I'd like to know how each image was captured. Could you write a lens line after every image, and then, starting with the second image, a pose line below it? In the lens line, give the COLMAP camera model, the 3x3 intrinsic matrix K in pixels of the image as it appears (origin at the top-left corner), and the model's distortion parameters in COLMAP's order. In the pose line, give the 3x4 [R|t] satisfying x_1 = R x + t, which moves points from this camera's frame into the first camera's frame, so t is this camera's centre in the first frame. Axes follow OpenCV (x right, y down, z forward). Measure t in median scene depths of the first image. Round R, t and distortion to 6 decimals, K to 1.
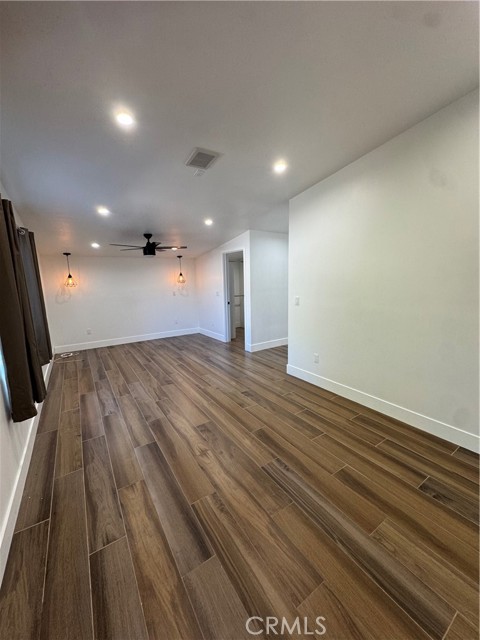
lens RADIAL K [[255.1, 0, 243.5], [0, 255.1, 319.9], [0, 0, 1]] dist [-0.003379, -0.000307]
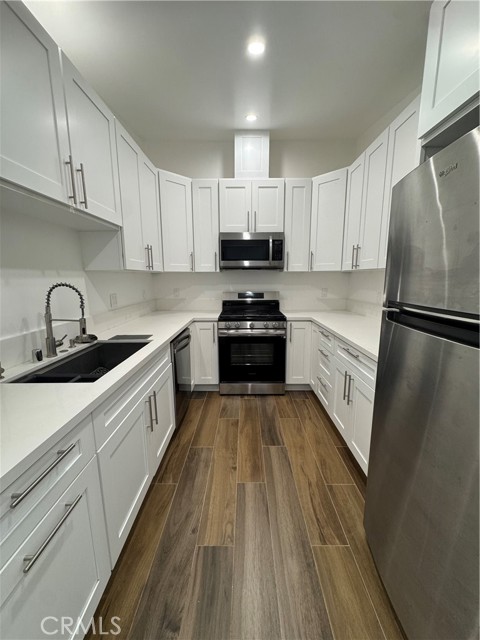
lens RADIAL K [[255.1, 0, 240.3], [0, 255.1, 319.6], [0, 0, 1]] dist [-0.003379, -0.000307]
pose [[0.820824, 0.114663, -0.559553, -0.460163], [-0.107538, 0.993147, 0.045765, -0.048330], [0.560966, 0.022608, 0.827530, 0.679250]]
